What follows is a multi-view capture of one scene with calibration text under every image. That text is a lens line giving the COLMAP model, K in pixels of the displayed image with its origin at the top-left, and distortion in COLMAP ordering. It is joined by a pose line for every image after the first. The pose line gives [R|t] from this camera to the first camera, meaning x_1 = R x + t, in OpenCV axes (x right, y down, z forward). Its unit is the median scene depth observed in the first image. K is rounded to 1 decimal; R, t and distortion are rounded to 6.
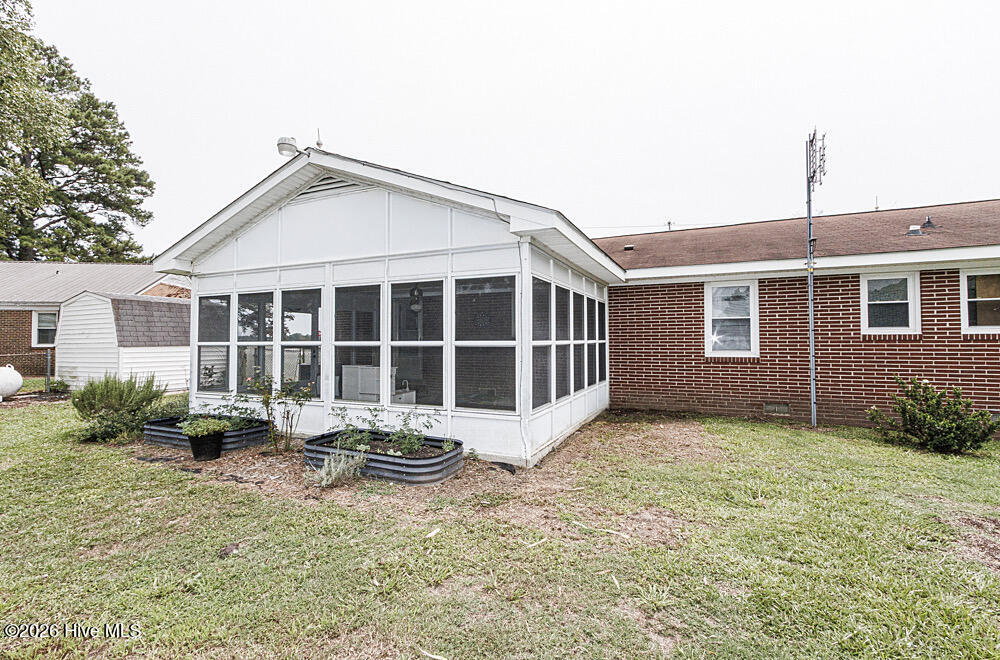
lens RADIAL K [[451.7, 0, 497.6], [0, 451.7, 332.8], [0, 0, 1]] dist [0.003880, 0.000165]
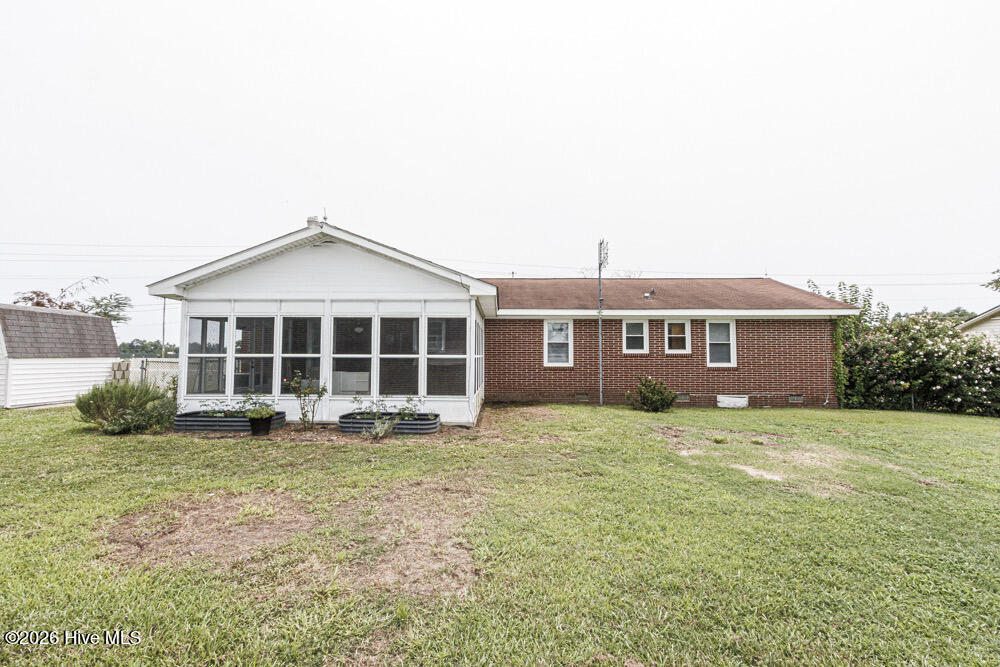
lens RADIAL K [[456.8, 0, 492.9], [0, 456.8, 336.1], [0, 0, 1]] dist [0.004656, -0.003357]
pose [[0.917333, 0.025071, 0.397330, -0.404827], [-0.014635, 0.999464, -0.029278, -0.003894], [-0.397851, 0.021042, 0.917209, -0.472627]]
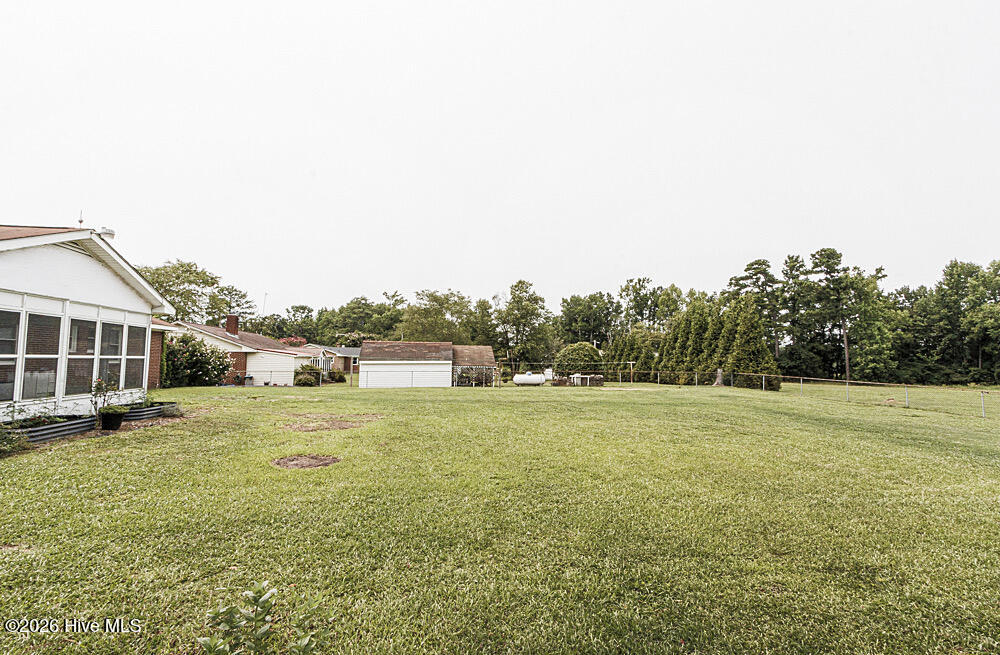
lens RADIAL K [[459.3, 0, 494.2], [0, 459.3, 326.9], [0, 0, 1]] dist [0.003271, -0.000560]
pose [[-0.551617, 0.054658, 0.832305, -2.018516], [-0.031278, 0.995793, -0.086124, 0.010627], [-0.833511, -0.073541, -0.547587, 0.579349]]
